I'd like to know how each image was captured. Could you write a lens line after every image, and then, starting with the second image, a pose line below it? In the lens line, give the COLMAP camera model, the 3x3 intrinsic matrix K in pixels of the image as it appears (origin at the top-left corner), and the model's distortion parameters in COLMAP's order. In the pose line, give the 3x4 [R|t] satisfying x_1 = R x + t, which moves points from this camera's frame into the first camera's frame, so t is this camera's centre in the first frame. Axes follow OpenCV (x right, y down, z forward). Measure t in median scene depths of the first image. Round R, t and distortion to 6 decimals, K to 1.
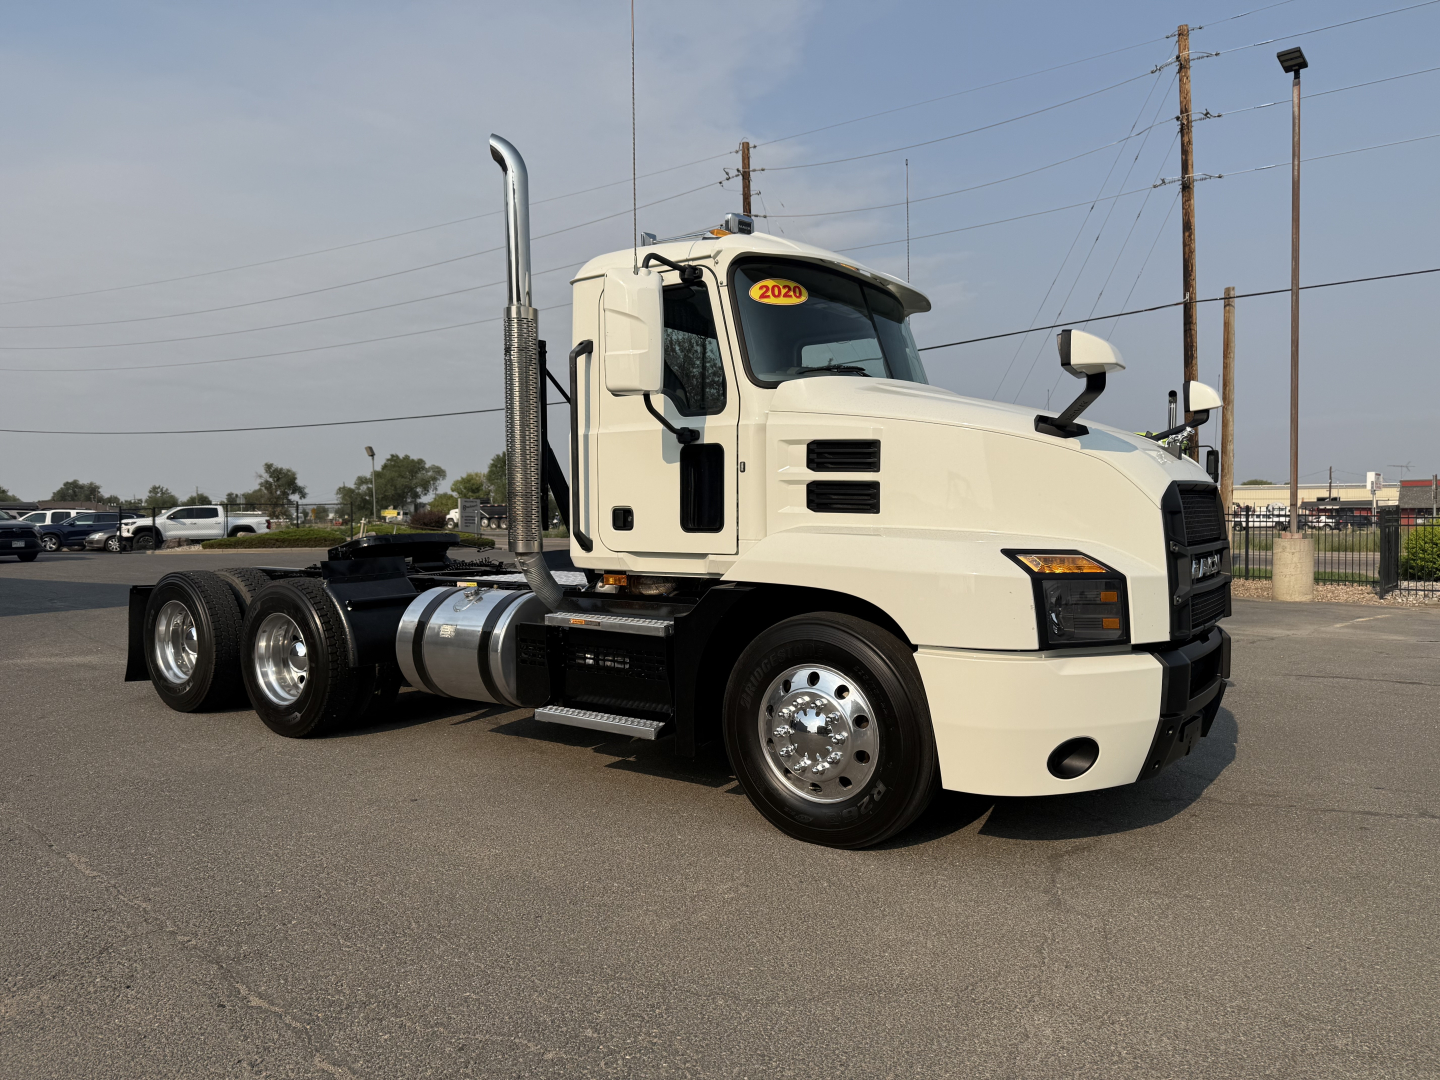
lens RADIAL K [[1007.5, 0, 717.3], [0, 1007.5, 542.5], [0, 0, 1]] dist [0.056507, -0.064537]
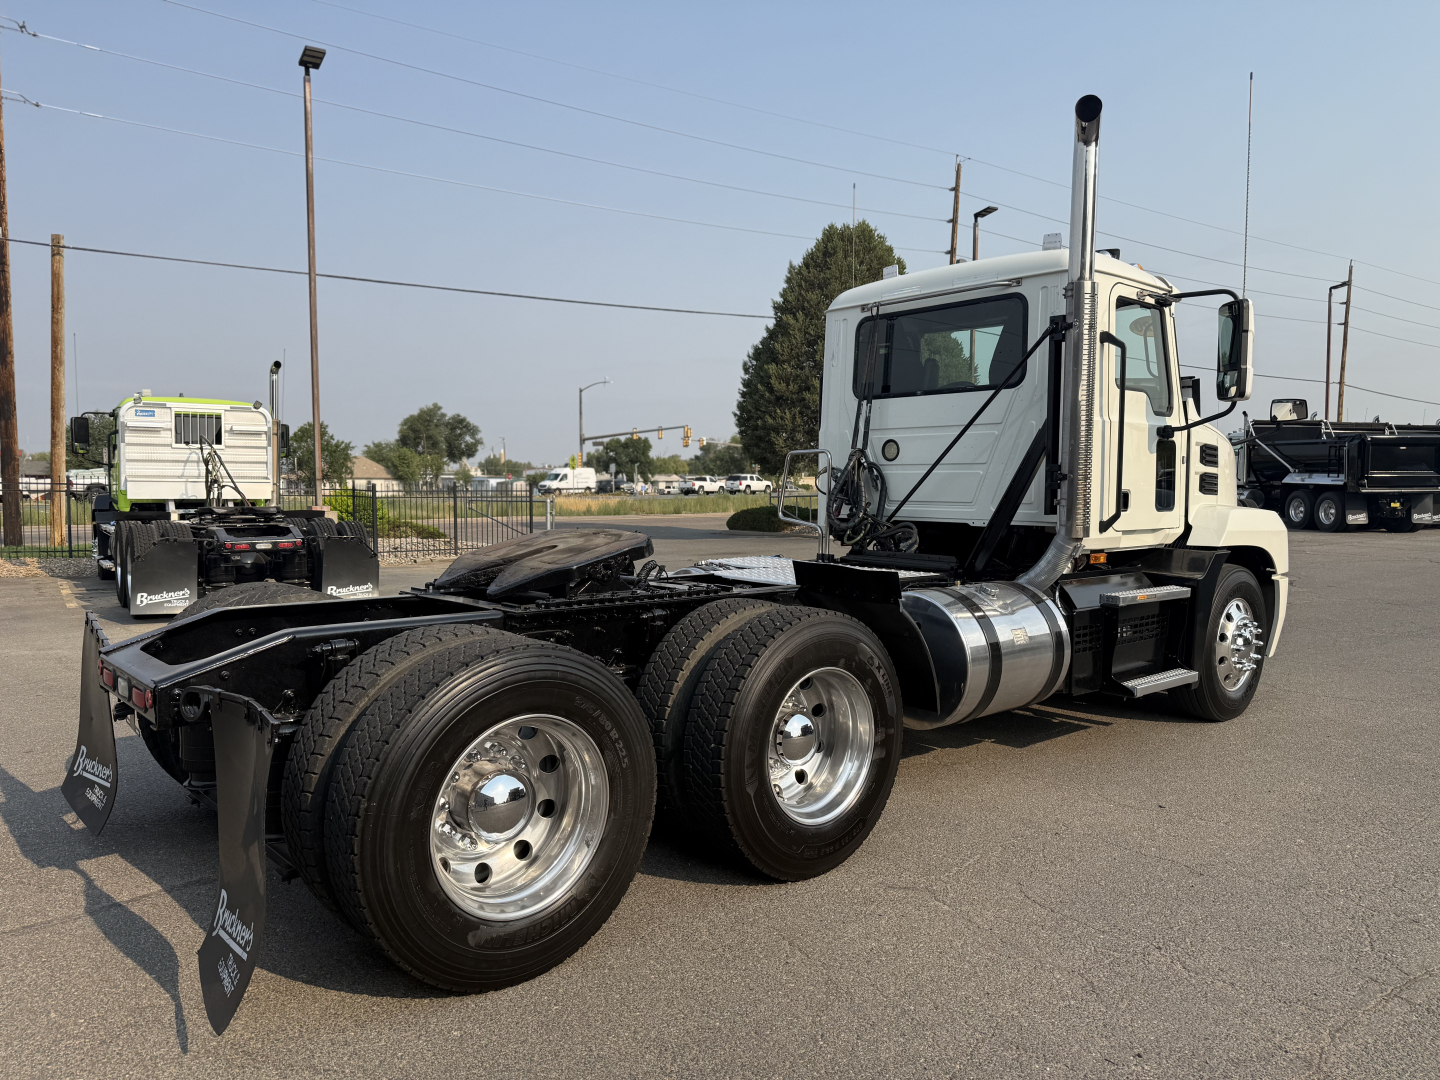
lens RADIAL K [[1020.6, 0, 719.7], [0, 1020.6, 532.7], [0, 0, 1]] dist [0.007762, -0.006657]
pose [[0.233659, -0.042250, 0.971400, -1.285227], [0.023673, 0.999007, 0.037757, -0.041369], [-0.972030, 0.014174, 0.234428, 1.166394]]
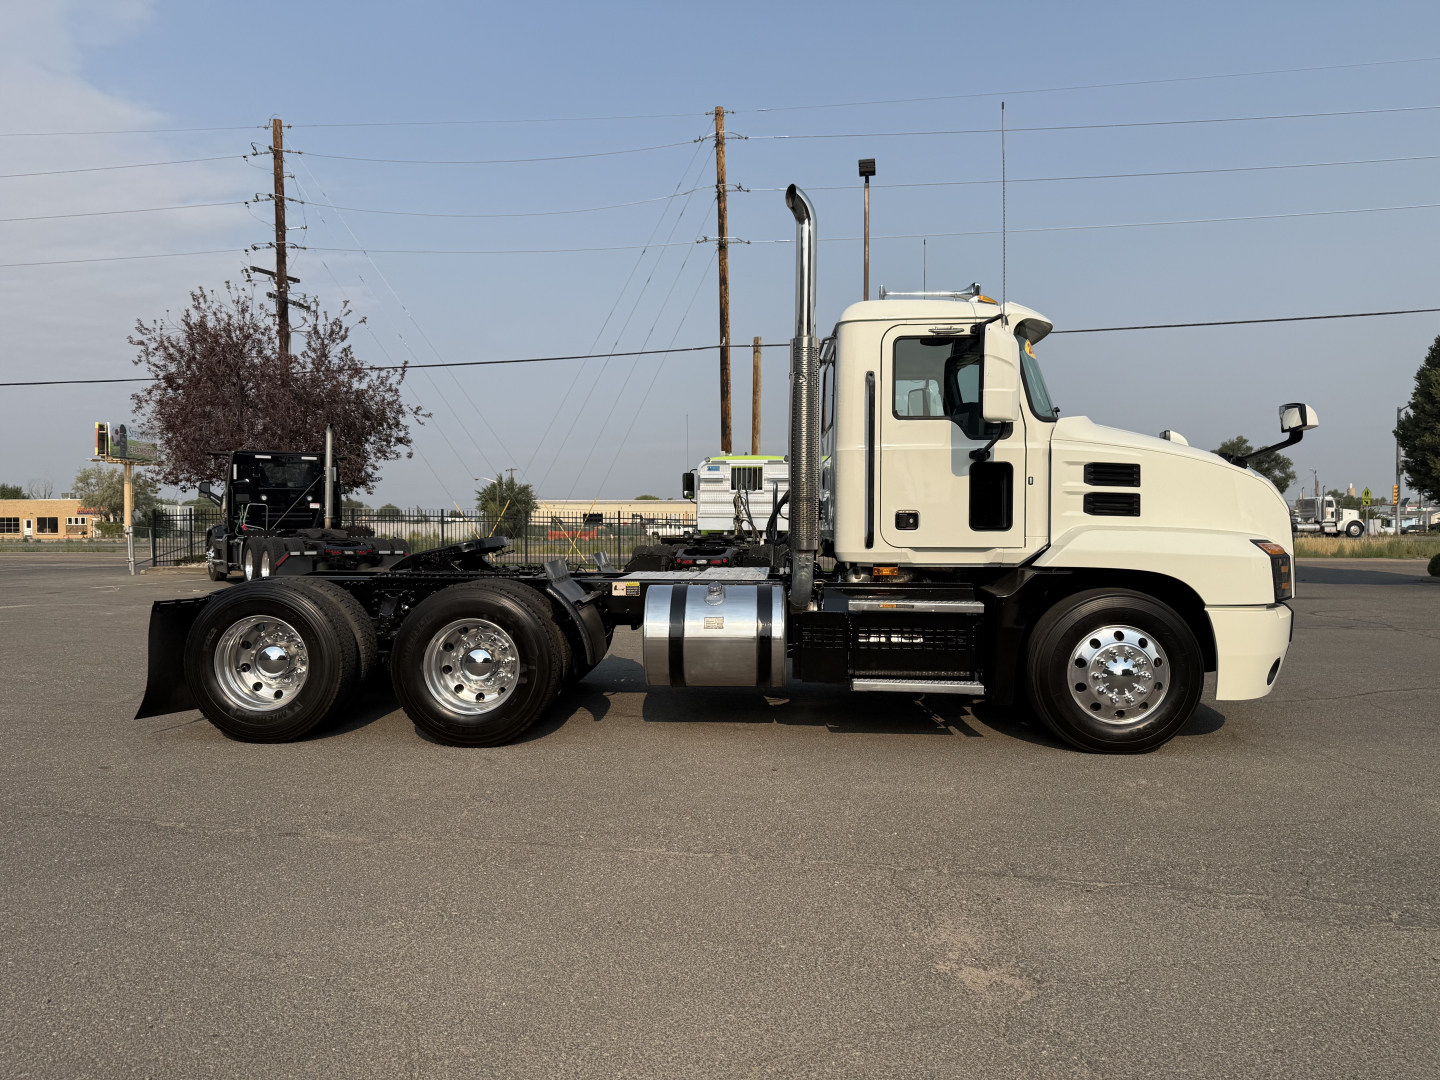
lens RADIAL K [[998.4, 0, 703.4], [0, 998.4, 547.7], [0, 0, 1]] dist [0.155724, -0.297305]
pose [[0.851138, -0.009513, 0.524855, -0.943880], [0.012151, 0.999925, -0.001580, 0.008338], [-0.524801, 0.007723, 0.851190, 0.093891]]
